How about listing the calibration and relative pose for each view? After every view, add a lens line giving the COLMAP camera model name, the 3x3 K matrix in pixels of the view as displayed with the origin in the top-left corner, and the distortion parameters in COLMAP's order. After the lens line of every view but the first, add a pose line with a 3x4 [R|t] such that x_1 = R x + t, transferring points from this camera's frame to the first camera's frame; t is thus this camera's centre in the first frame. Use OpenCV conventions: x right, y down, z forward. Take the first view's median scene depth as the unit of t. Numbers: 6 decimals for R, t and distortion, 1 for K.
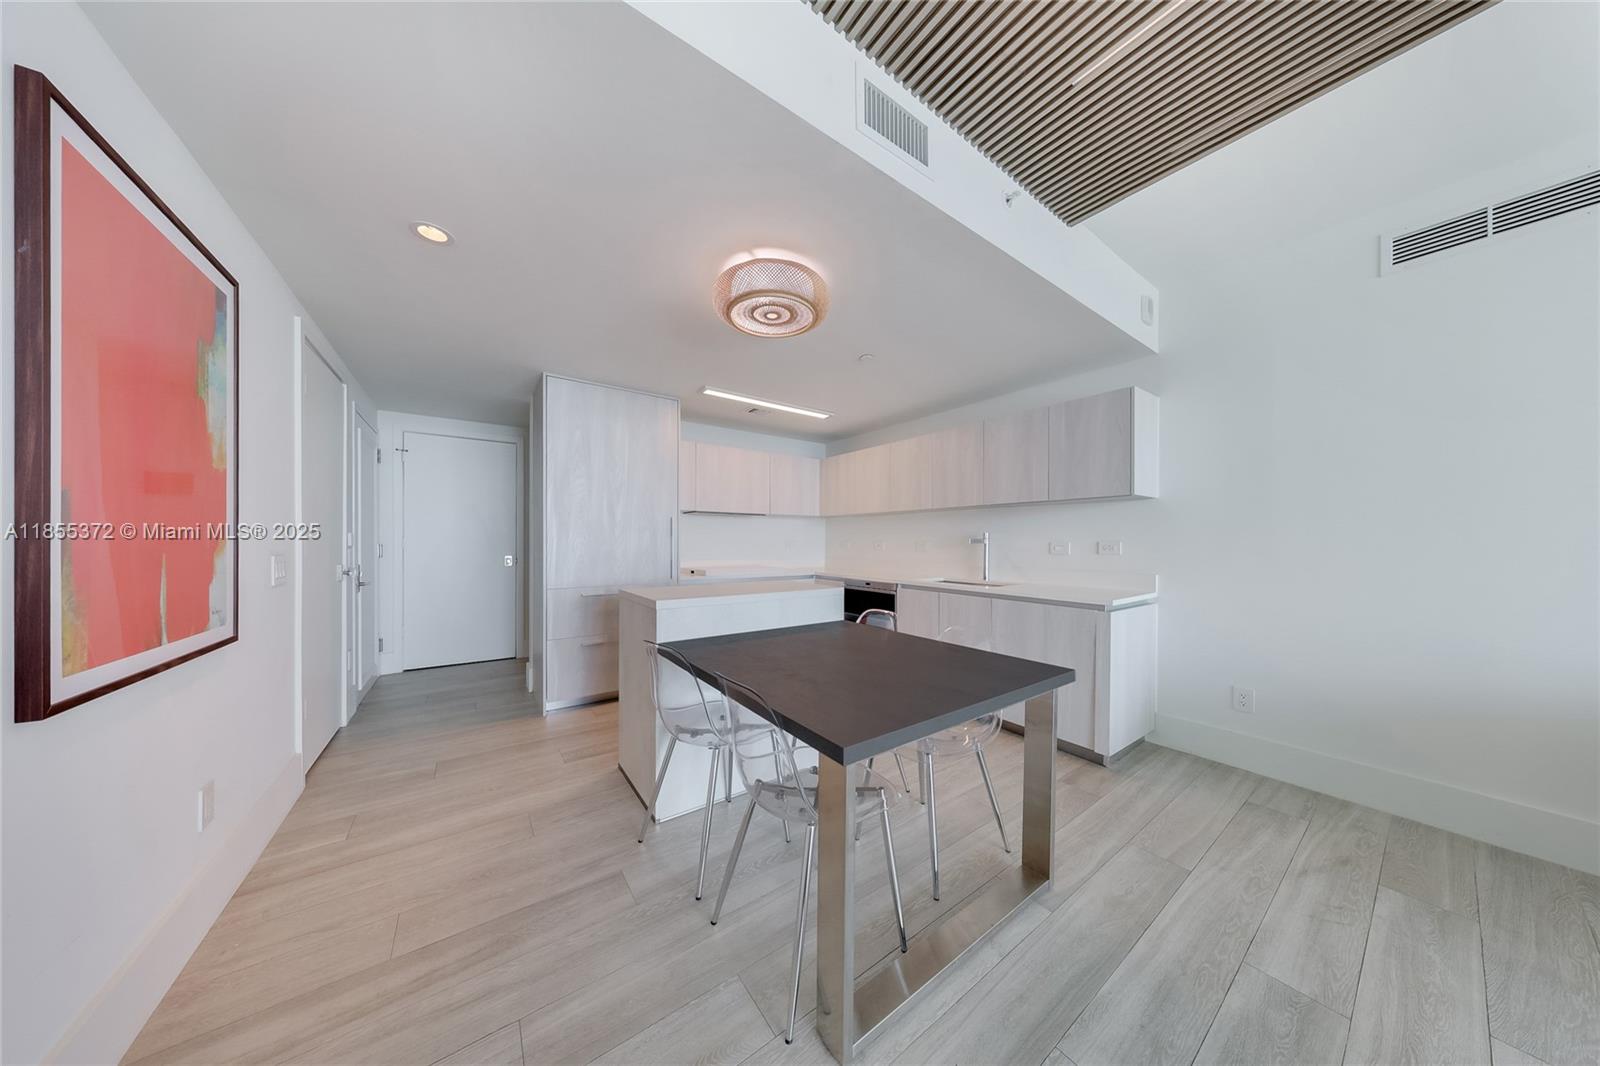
lens RADIAL K [[459.6, 0, 801.7], [0, 459.6, 540.7], [0, 0, 1]] dist [0.000752, 0.000030]
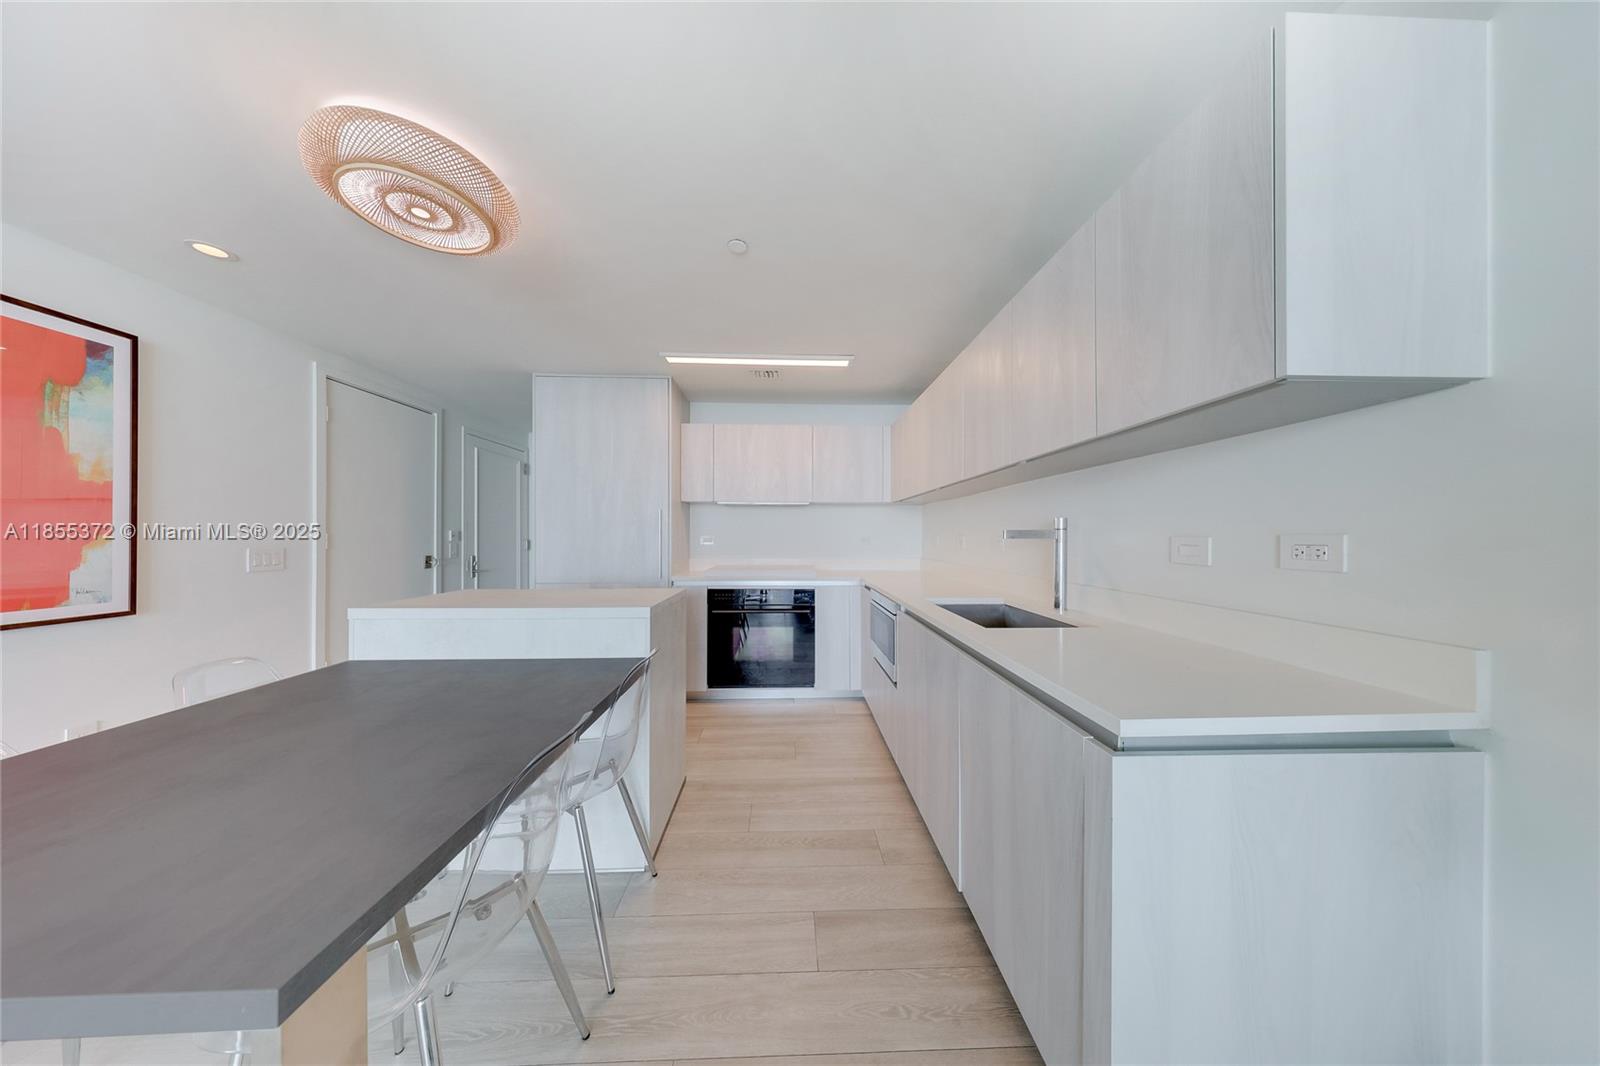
lens RADIAL K [[461.0, 0, 802.7], [0, 461.0, 530.9], [0, 0, 1]] dist [0.000666, 0.000010]
pose [[0.833376, -0.008254, -0.552644, 0.499930], [0.003096, 0.999943, -0.010265, 0.001438], [0.552697, 0.006843, 0.833354, 0.458353]]
